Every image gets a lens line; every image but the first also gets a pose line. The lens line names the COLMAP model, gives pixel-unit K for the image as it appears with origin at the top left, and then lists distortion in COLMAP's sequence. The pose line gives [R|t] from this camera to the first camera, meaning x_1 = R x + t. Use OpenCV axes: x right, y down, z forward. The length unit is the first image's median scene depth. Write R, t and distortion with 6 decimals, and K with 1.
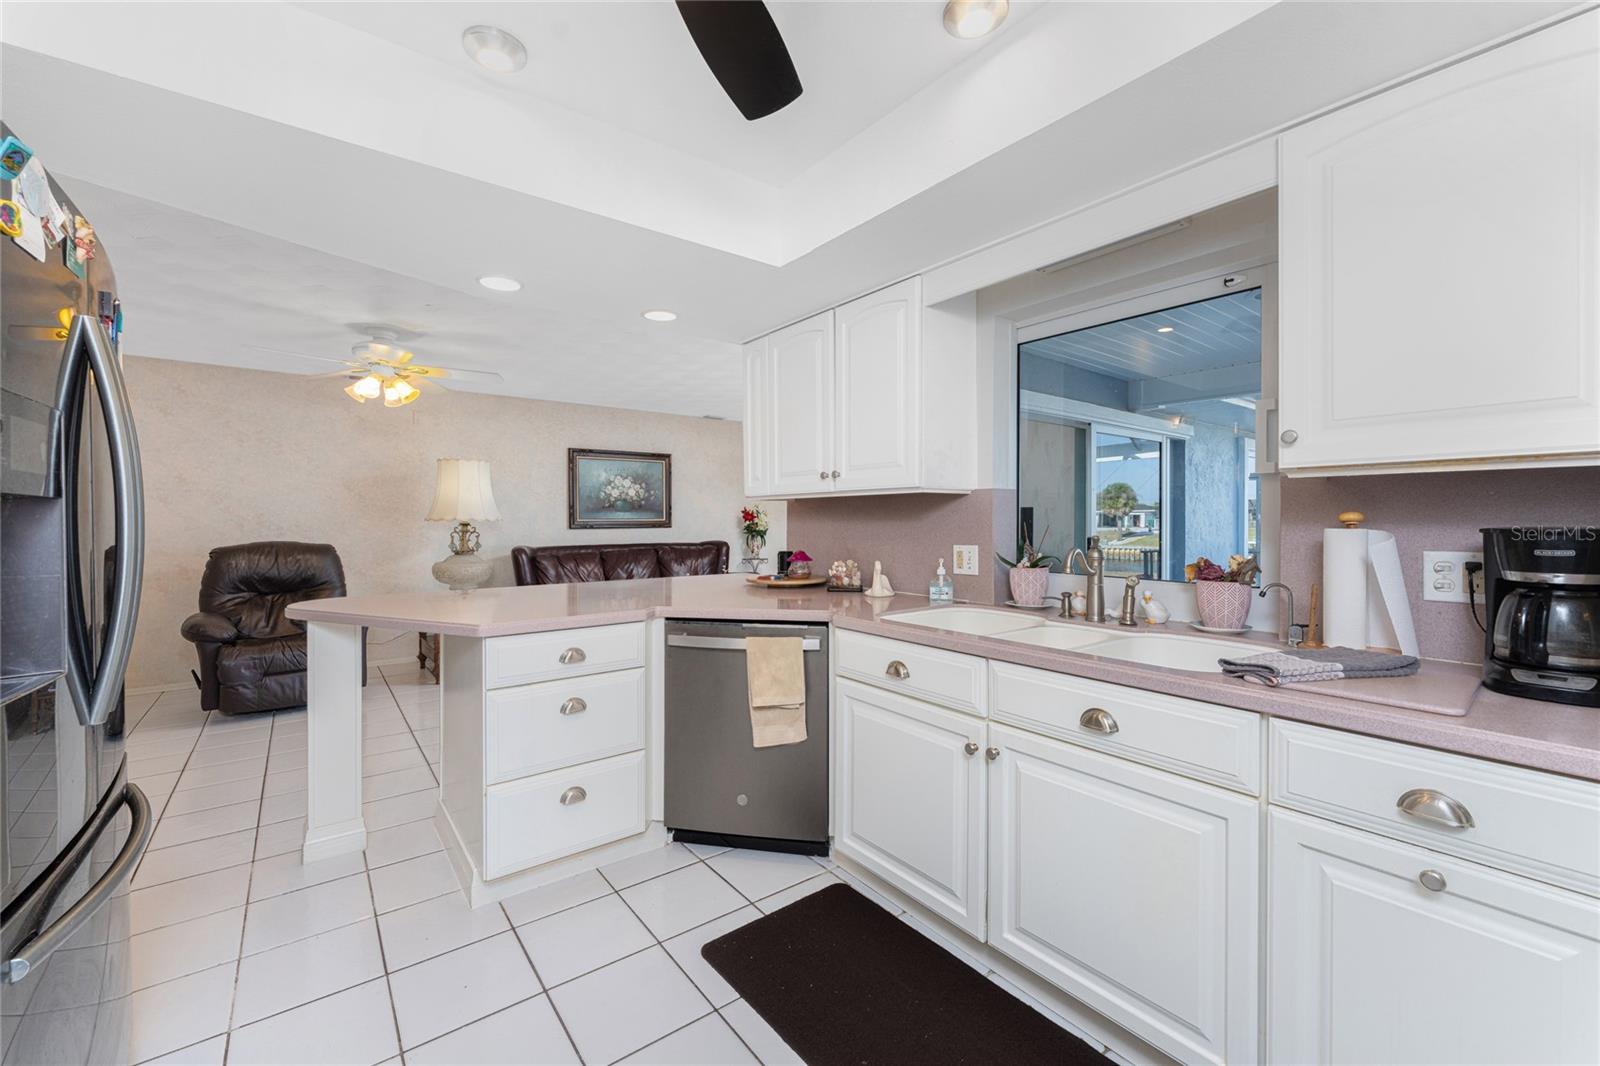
lens RADIAL K [[642.0, 0, 793.6], [0, 642.0, 524.4], [0, 0, 1]] dist [-0.000048, -0.000534]
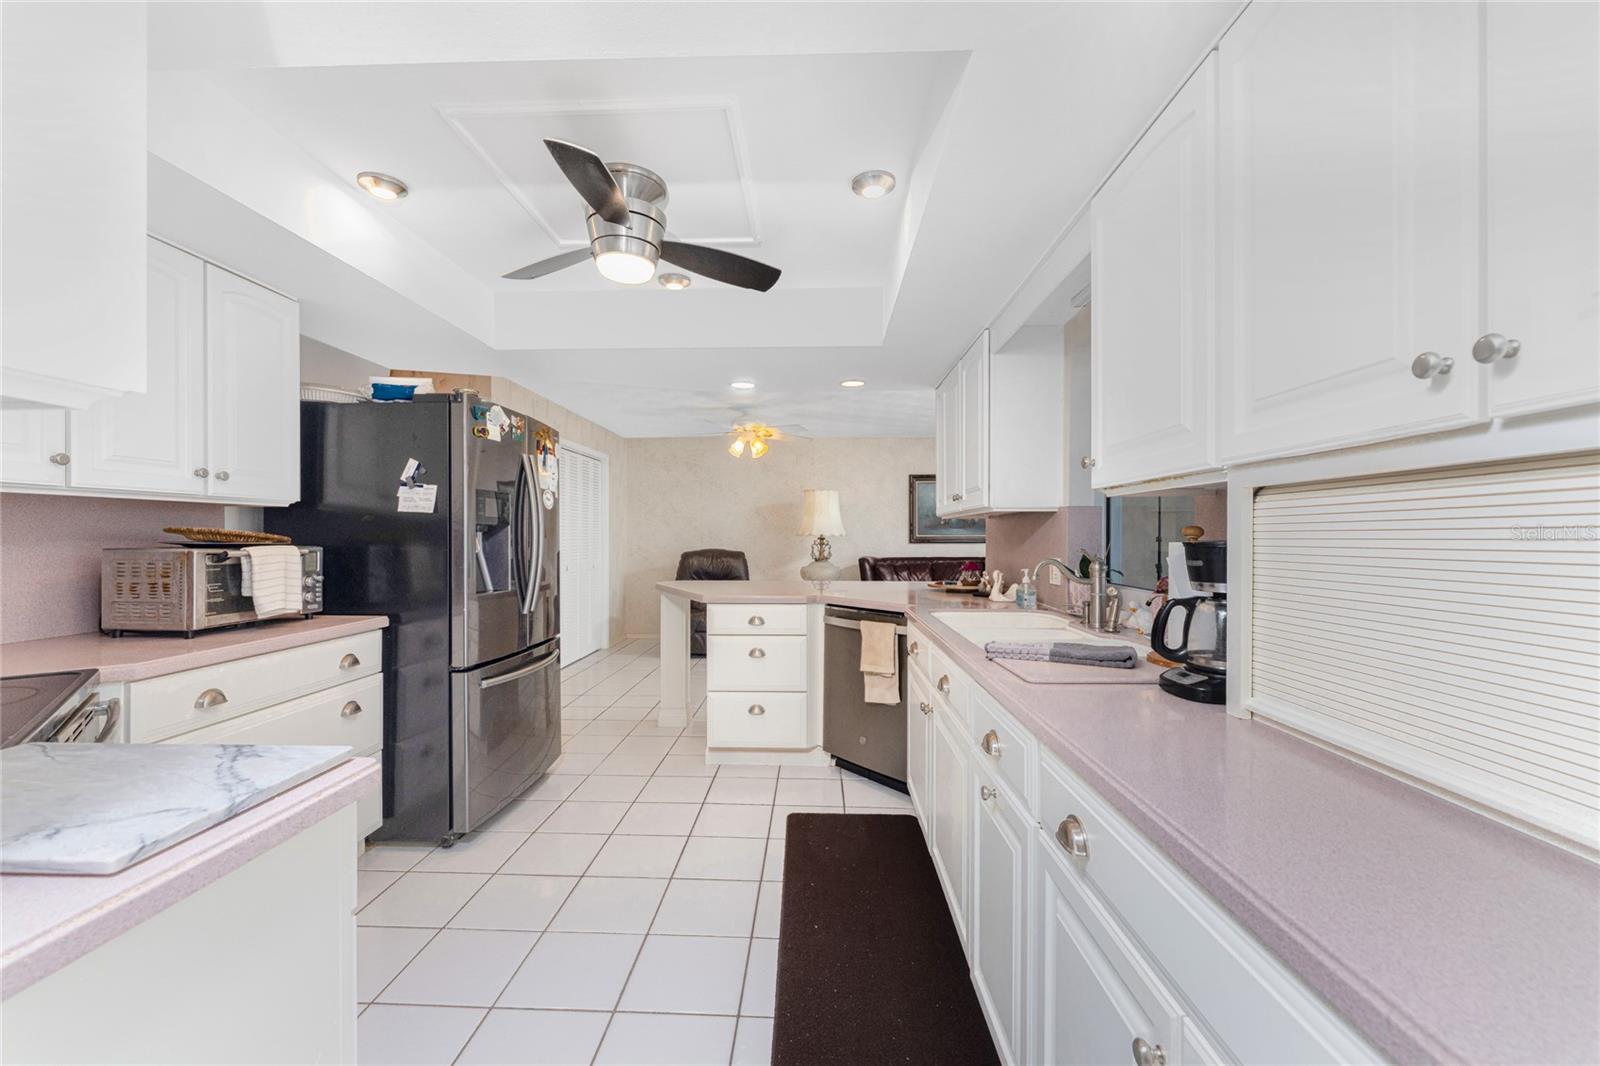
lens RADIAL K [[642.0, 0, 791.8], [0, 642.0, 543.3], [0, 0, 1]] dist [-0.000048, -0.000534]
pose [[0.772286, 0.010332, -0.635190, 0.633489], [-0.008269, 0.999947, 0.006212, 0.004765], [0.635221, 0.000455, 0.772331, -0.136828]]
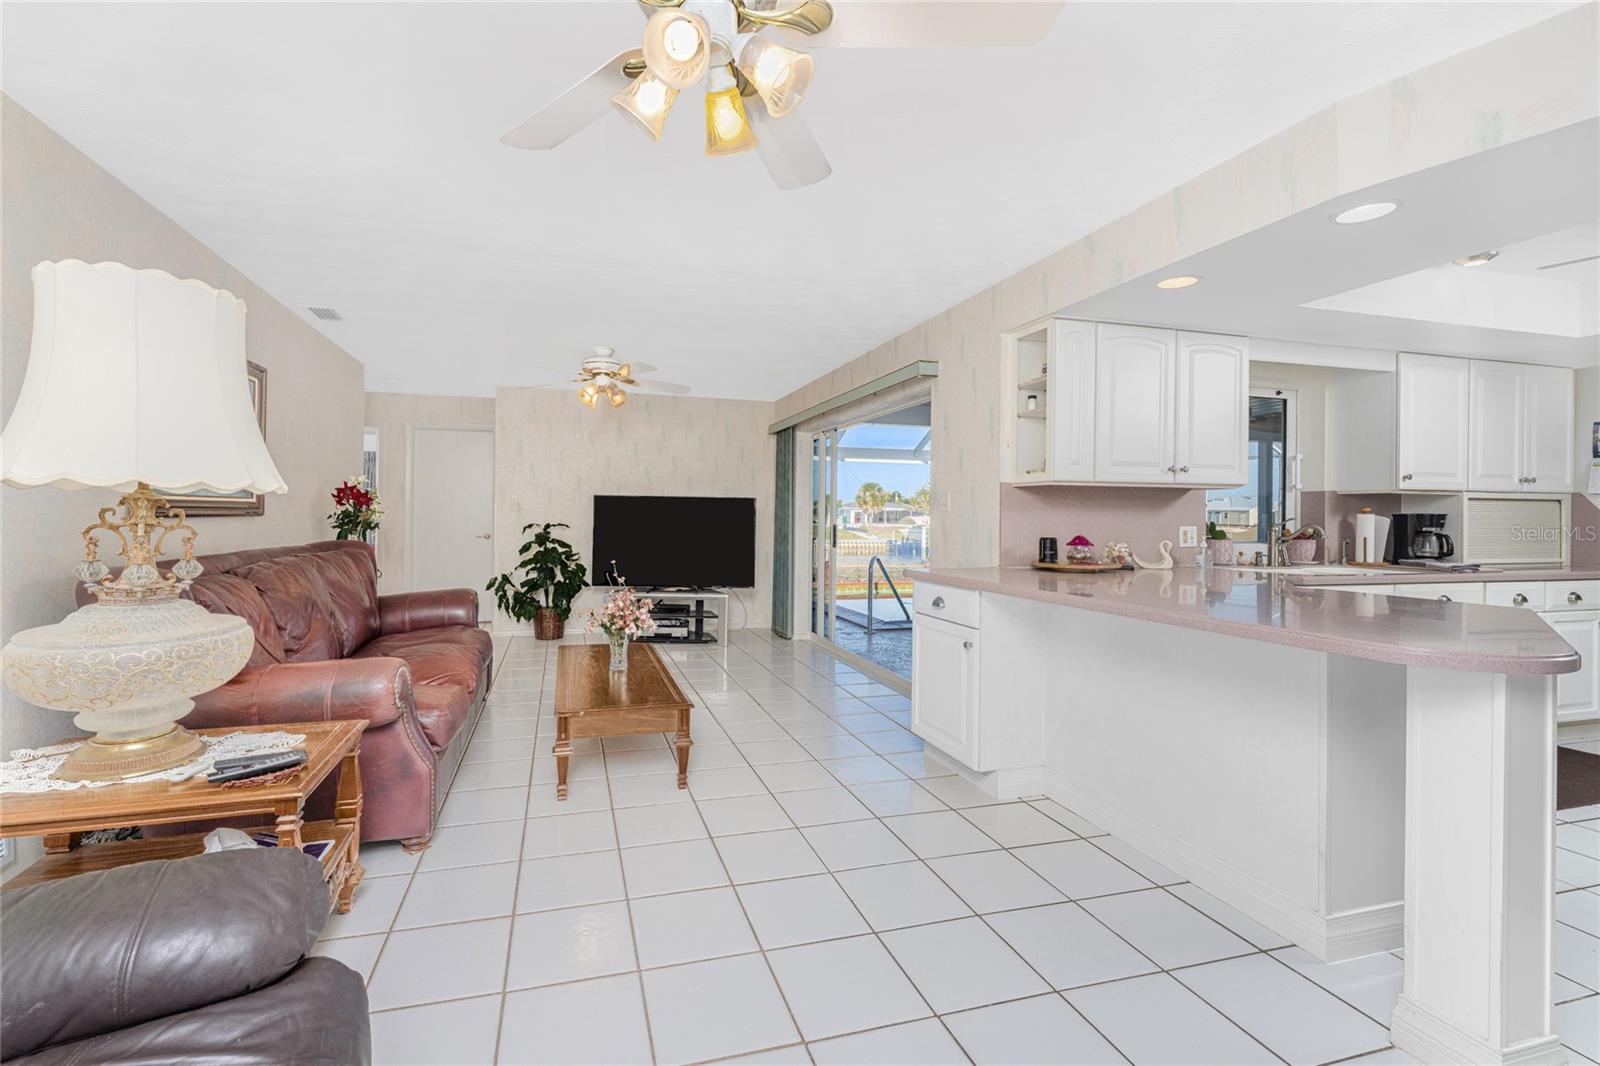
lens RADIAL K [[642.0, 0, 800.9], [0, 642.0, 519.9], [0, 0, 1]] dist [-0.000048, -0.000534]
pose [[0.386568, 0.006669, 0.922237, -1.433463], [-0.000046, 0.999974, -0.007212, 0.029244], [-0.922261, 0.002745, 0.386558, 1.291927]]
